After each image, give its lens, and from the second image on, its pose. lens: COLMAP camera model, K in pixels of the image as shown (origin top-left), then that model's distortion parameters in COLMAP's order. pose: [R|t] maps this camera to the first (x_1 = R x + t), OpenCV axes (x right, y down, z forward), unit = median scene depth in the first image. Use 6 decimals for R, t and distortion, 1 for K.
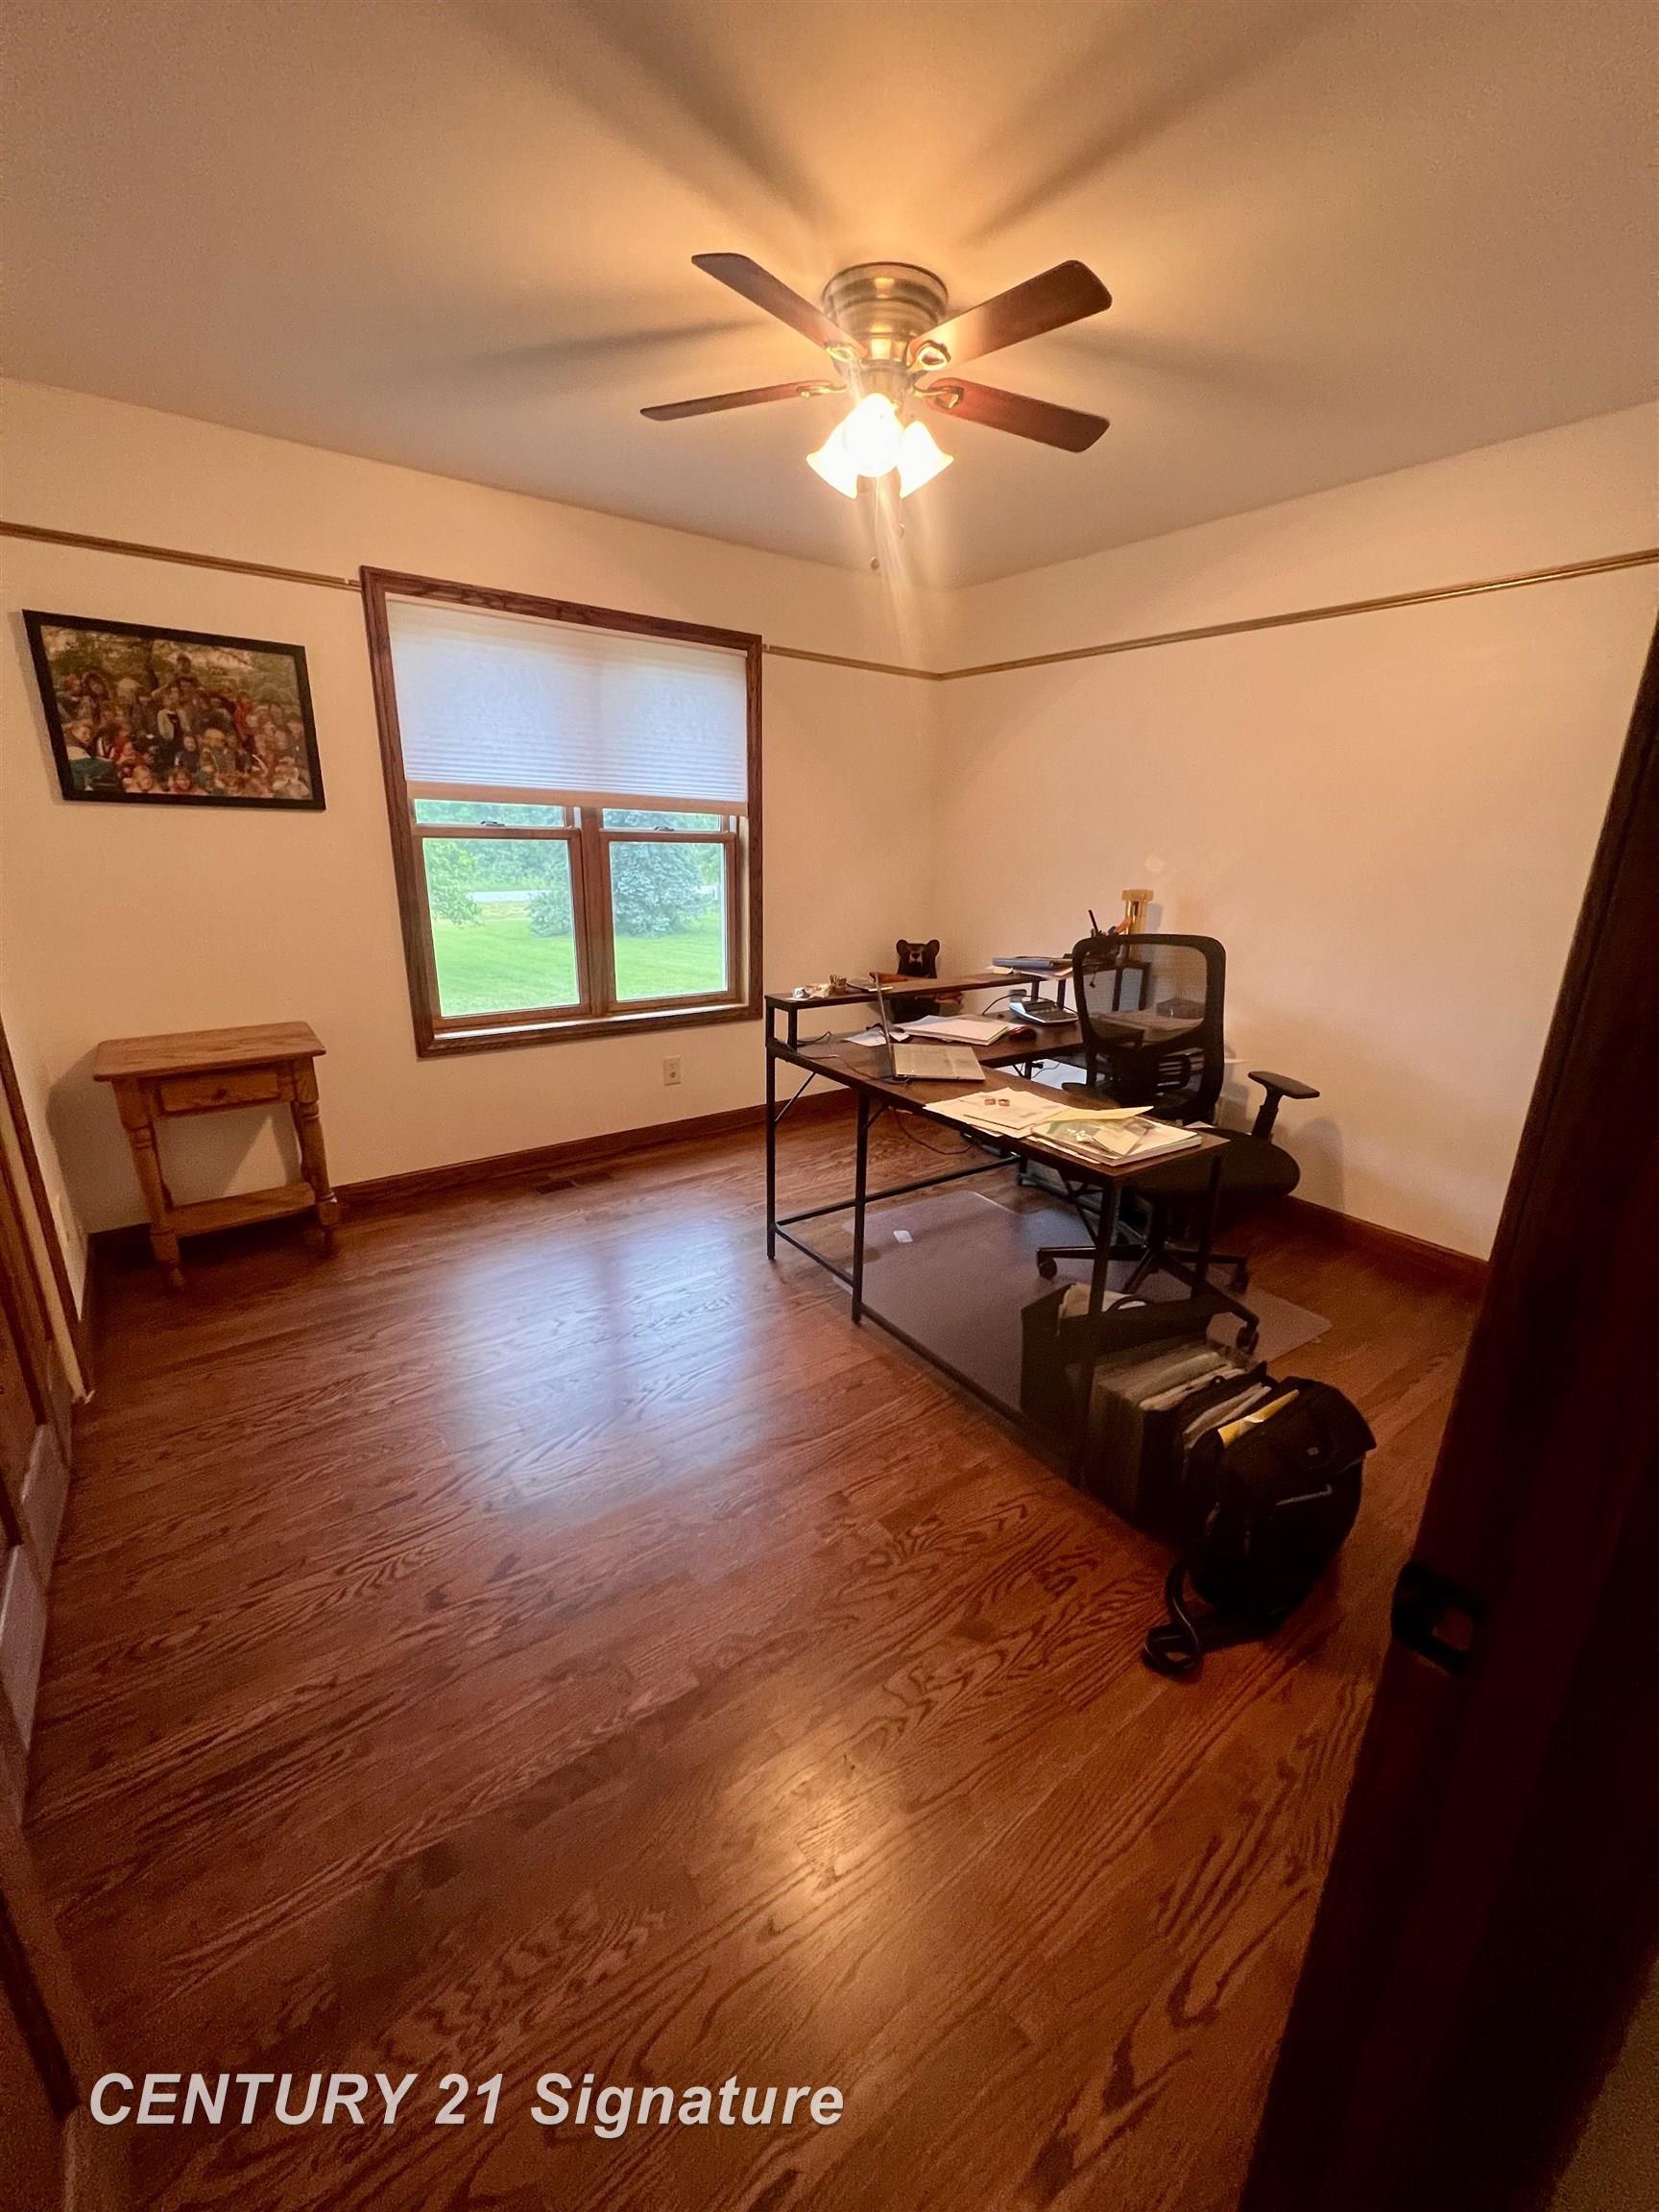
lens RADIAL K [[872.1, 0, 829.4], [0, 872.1, 1114.6], [0, 0, 1]] dist [0.000772, -0.000289]
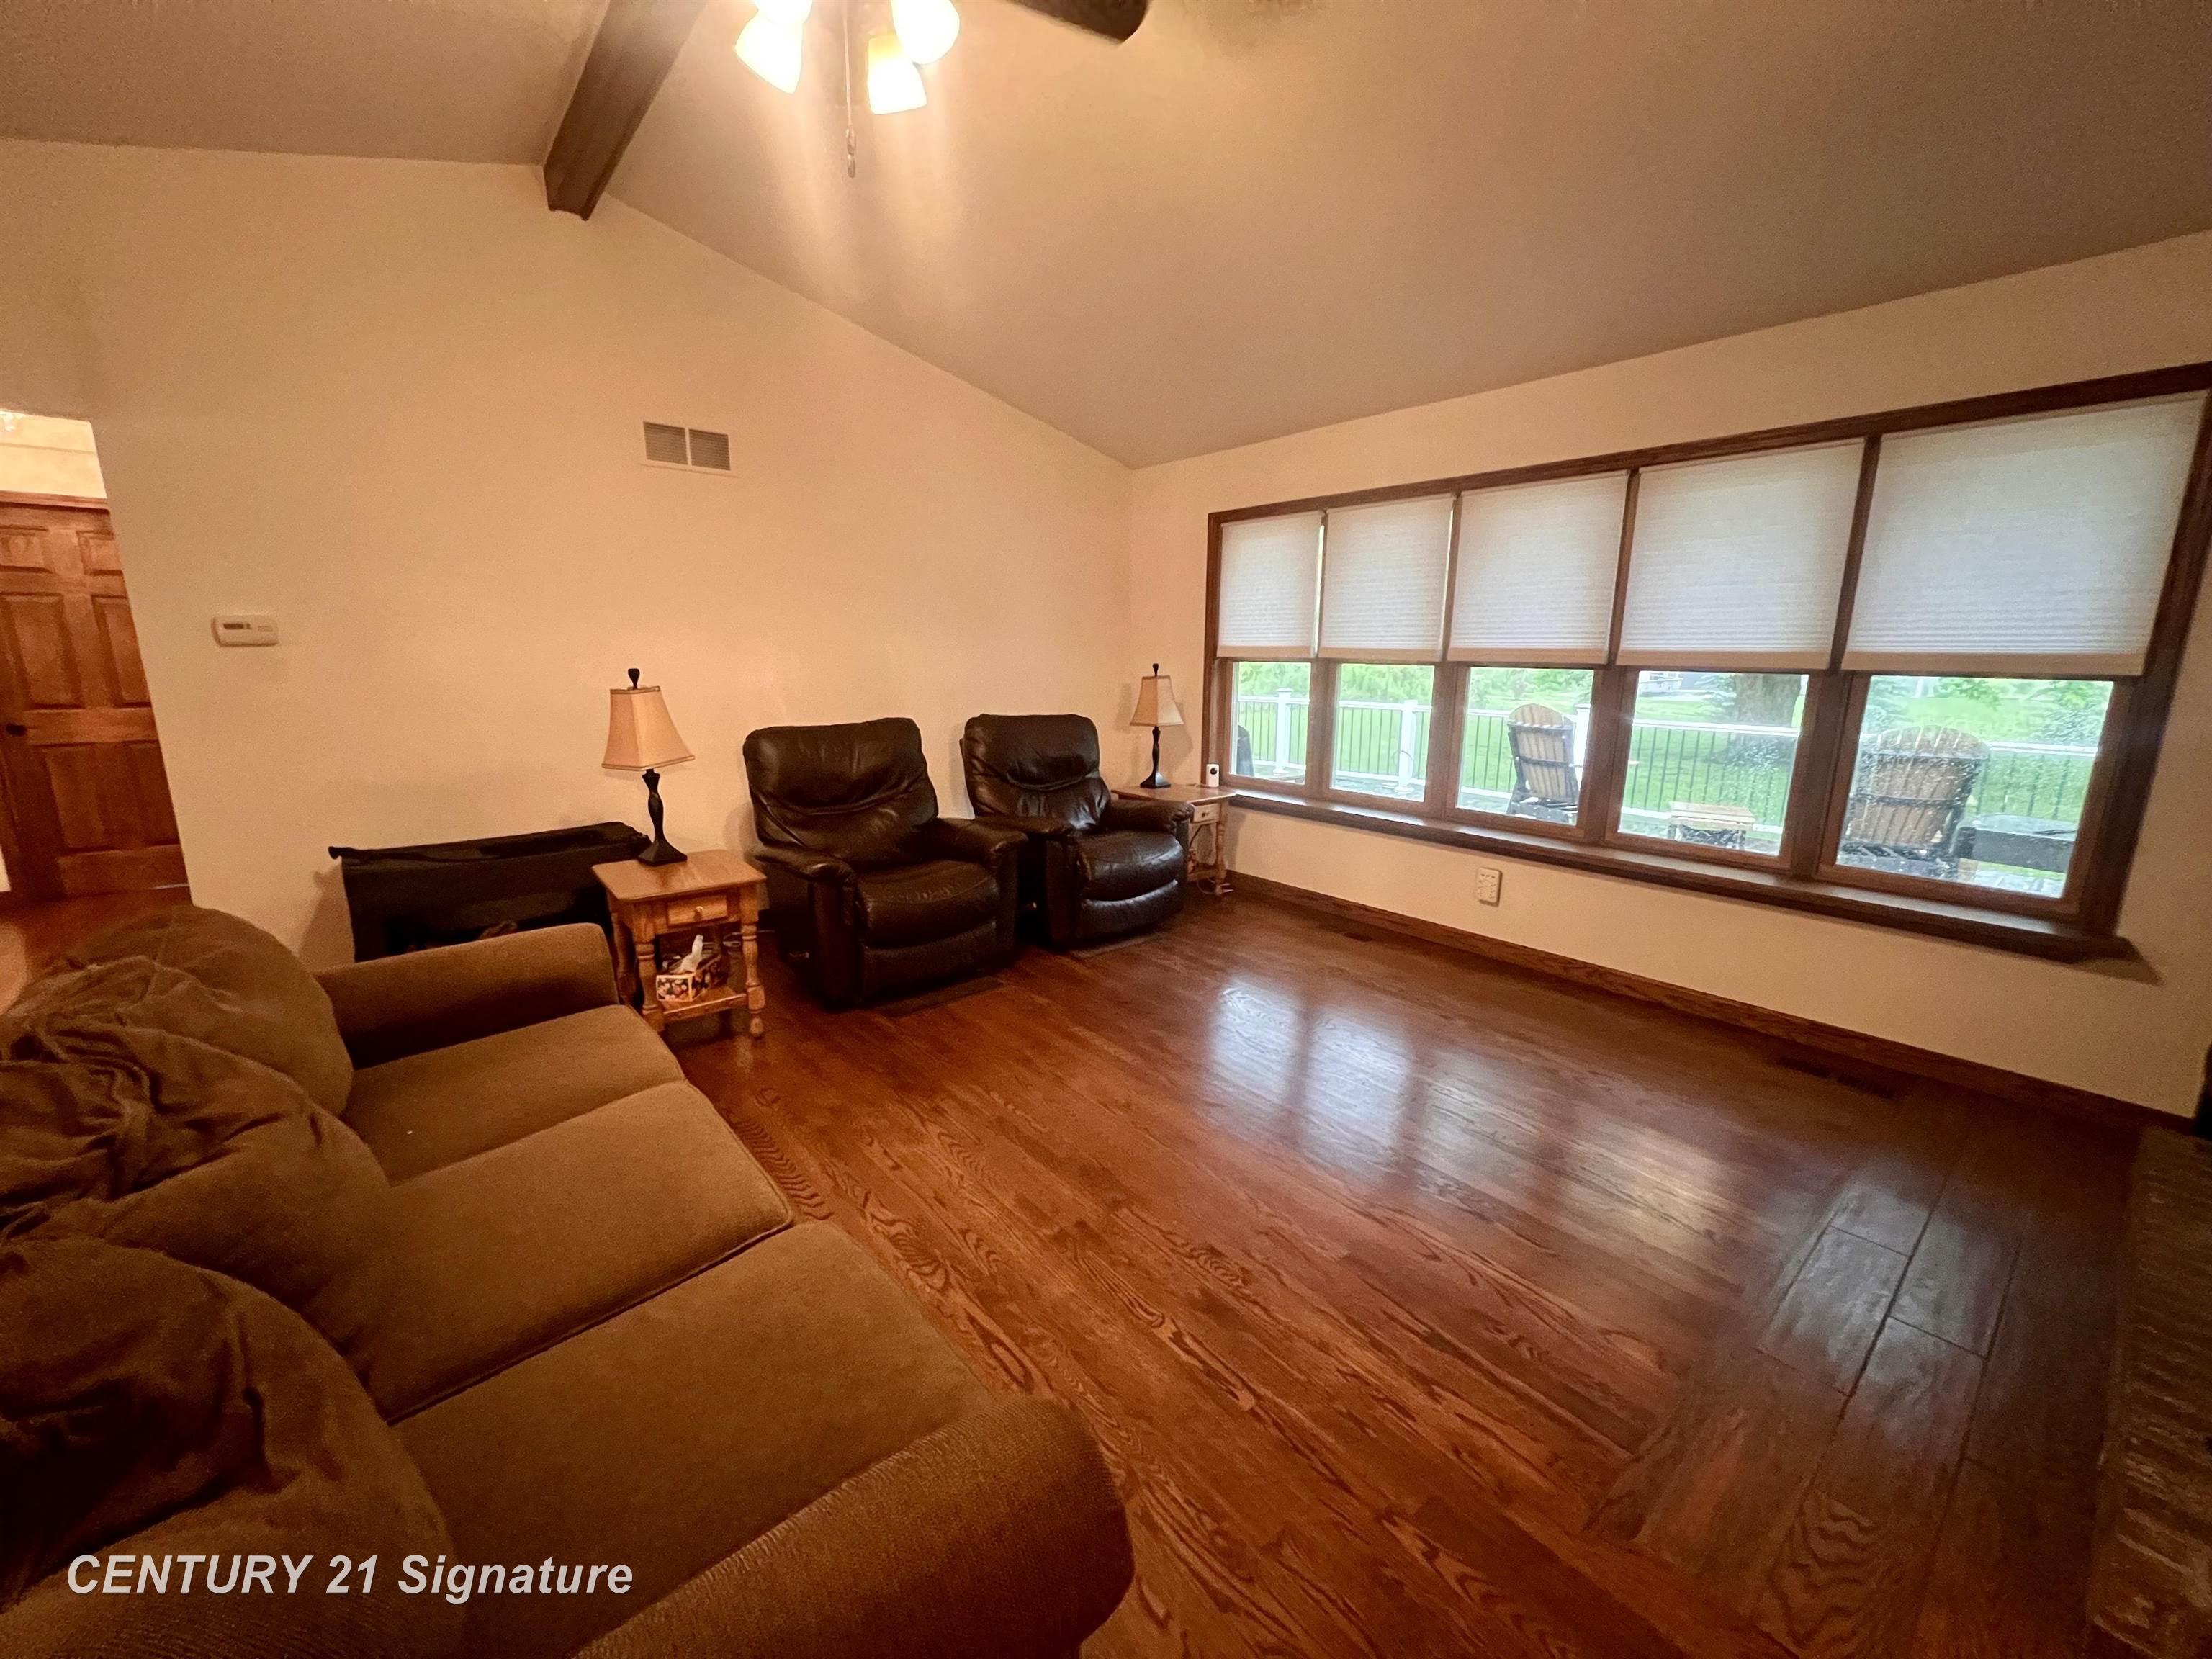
lens RADIAL K [[872.1, 0, 1104.9], [0, 872.1, 836.1], [0, 0, 1]] dist [0.000772, -0.000289]
pose [[0.065190, 0.183922, -0.980777, 1.386666], [-0.289852, 0.943980, 0.157756, -0.255346], [0.954849, 0.273996, 0.114849, 0.845133]]
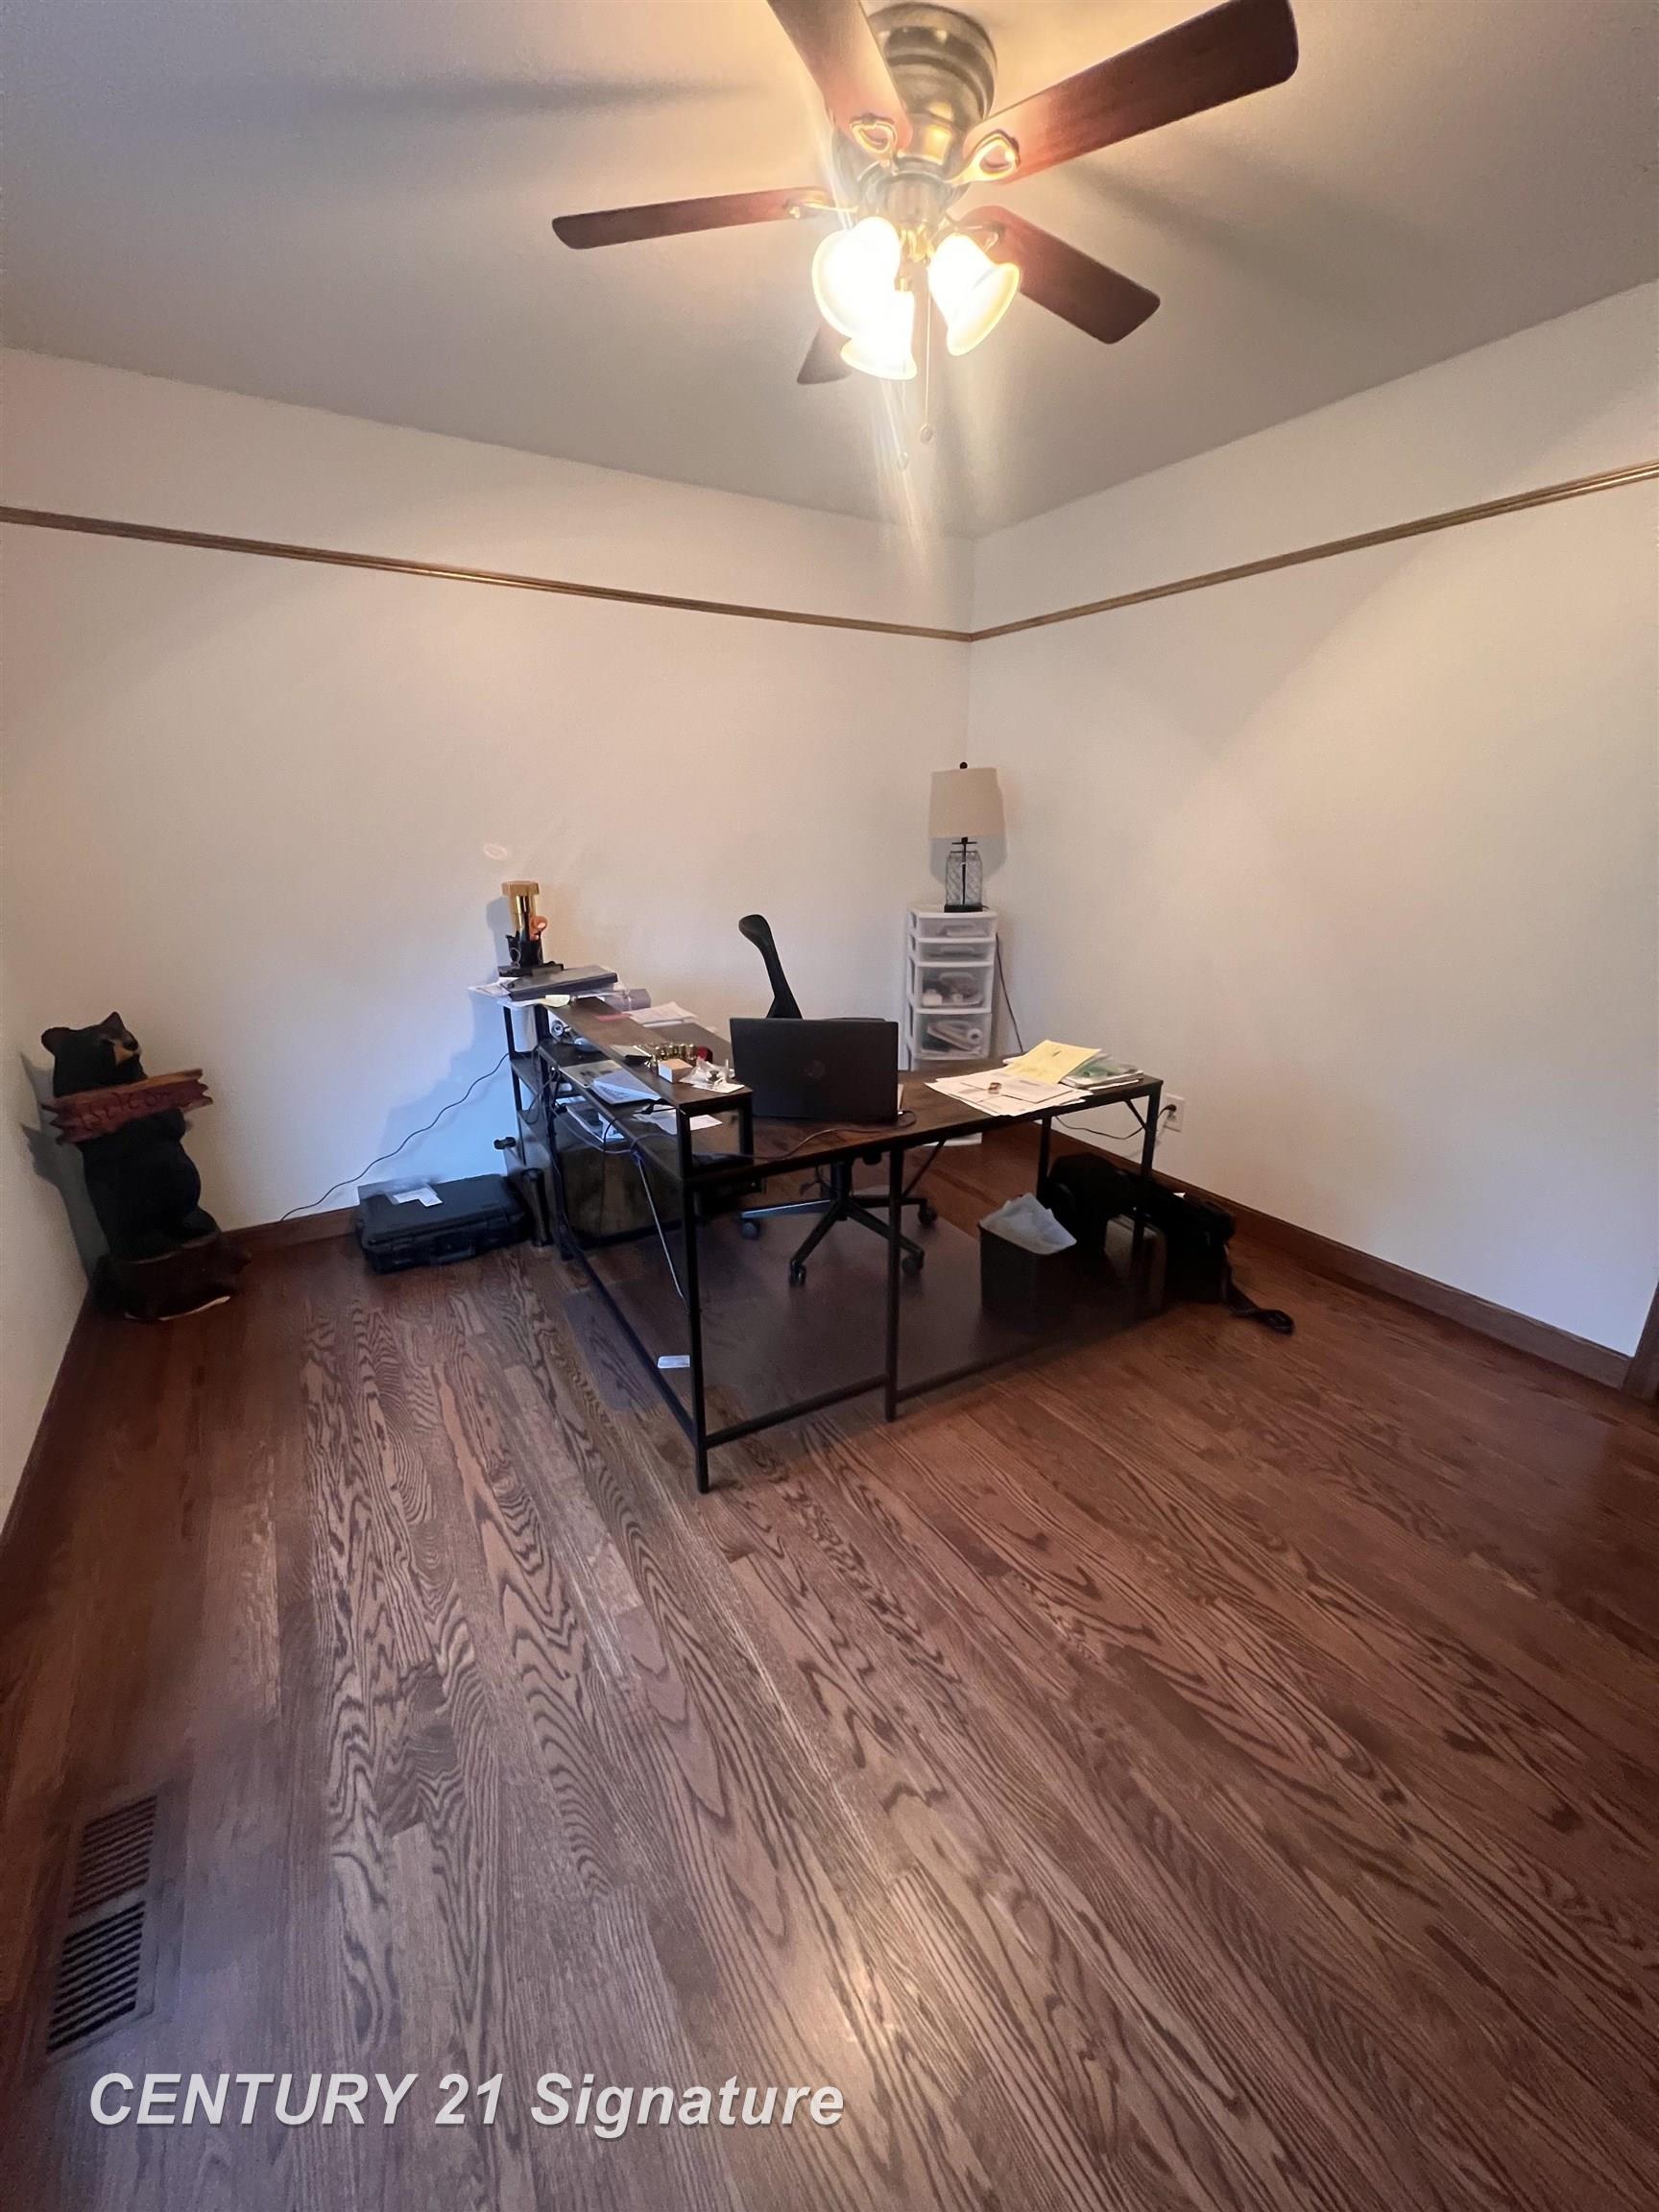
lens RADIAL K [[872.1, 0, 832.0], [0, 872.1, 1109.4], [0, 0, 1]] dist [0.000772, -0.000289]
pose [[0.100197, -0.341473, 0.934536, -0.639147], [0.310038, 0.903213, 0.296787, -0.286880], [-0.945429, 0.260005, 0.196369, 0.805623]]
